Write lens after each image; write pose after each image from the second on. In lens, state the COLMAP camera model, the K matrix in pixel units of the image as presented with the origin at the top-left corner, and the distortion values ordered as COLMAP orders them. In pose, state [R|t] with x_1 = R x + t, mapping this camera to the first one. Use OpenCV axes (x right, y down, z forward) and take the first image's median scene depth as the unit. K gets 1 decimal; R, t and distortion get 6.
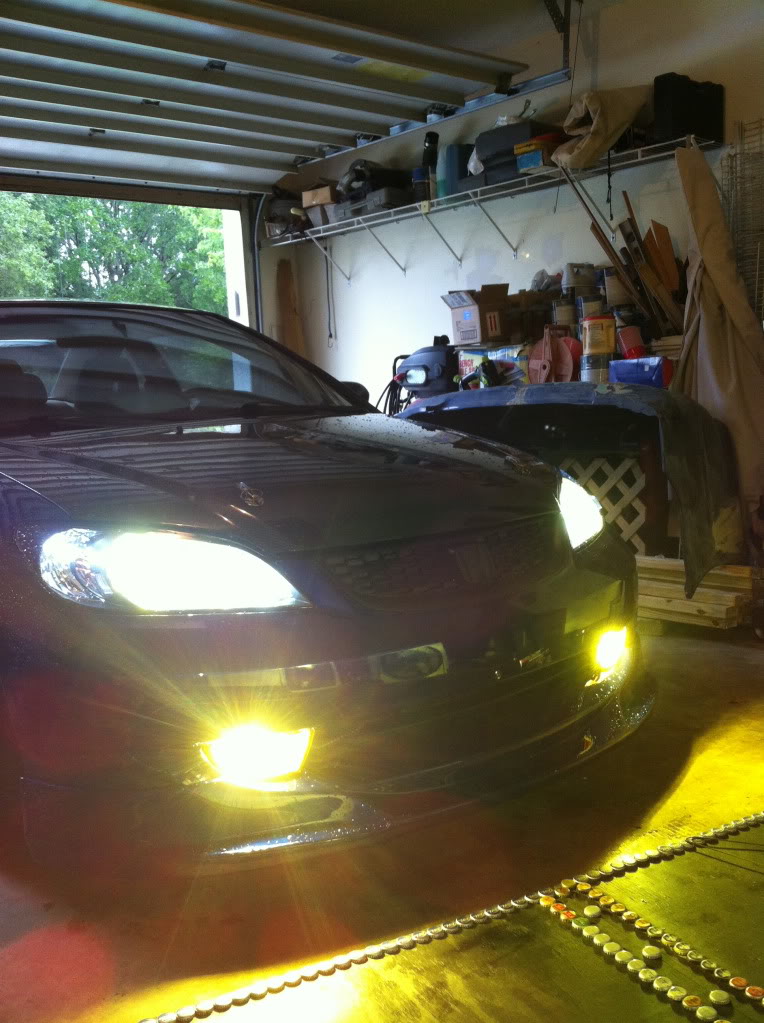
lens RADIAL K [[1013.7, 0, 382.0], [0, 1013.7, 511.5], [0, 0, 1]] dist [0.103112, -0.324134]
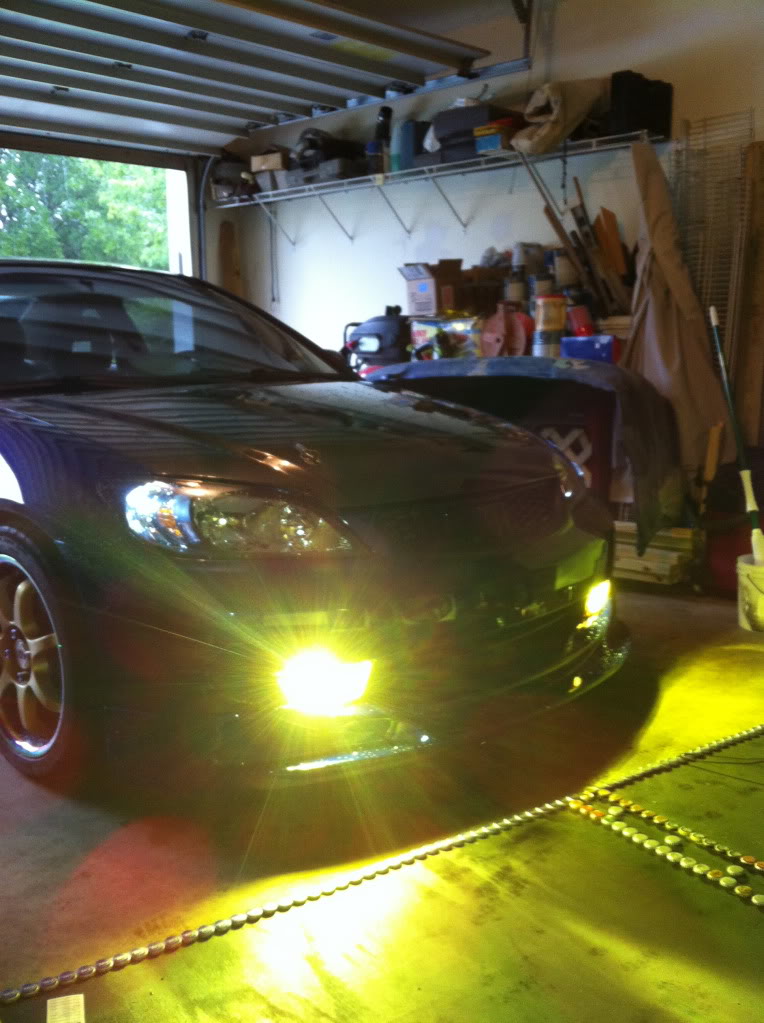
lens RADIAL K [[1027.9, 0, 382.0], [0, 1027.9, 511.5], [0, 0, 1]] dist [0.094660, -0.311611]
pose [[0.992950, 0.015243, 0.117553, -0.089906], [-0.019305, 0.999253, 0.033490, 0.003030], [-0.116955, -0.035523, 0.992502, -0.065061]]
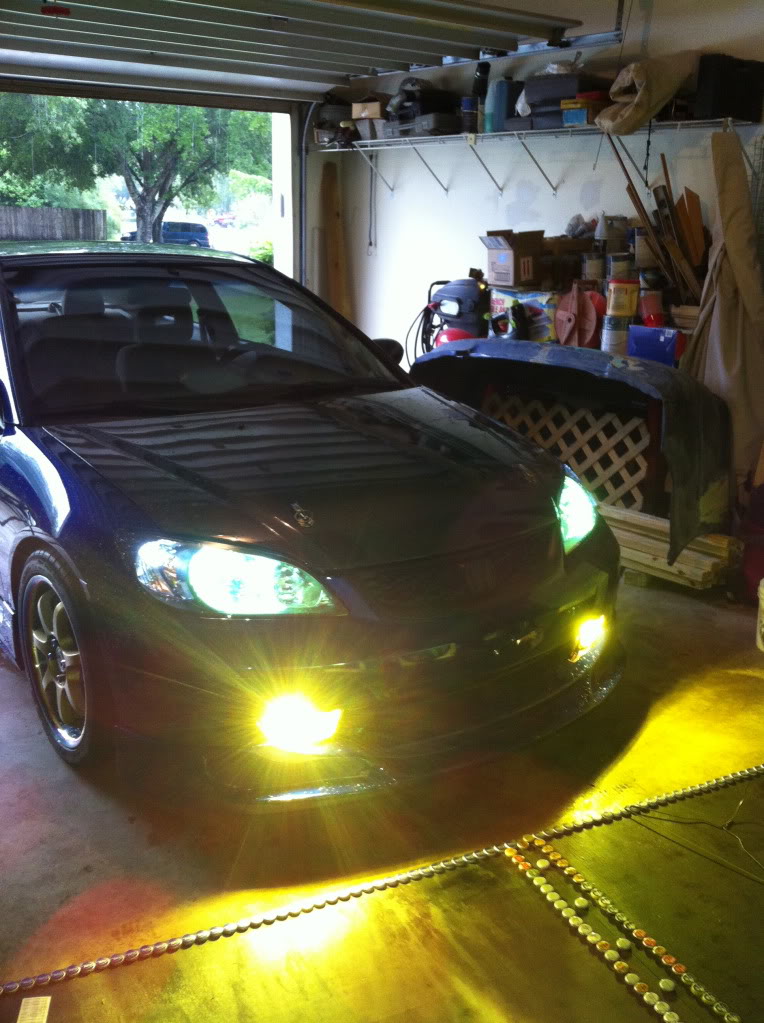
lens RADIAL K [[1027.9, 0, 382.0], [0, 1027.9, 511.5], [0, 0, 1]] dist [0.094660, -0.311611]
pose [[0.997375, 0.071122, -0.013575, -0.008320], [-0.067940, 0.984088, 0.164183, -0.115405], [0.025036, -0.162830, 0.986337, -0.114154]]
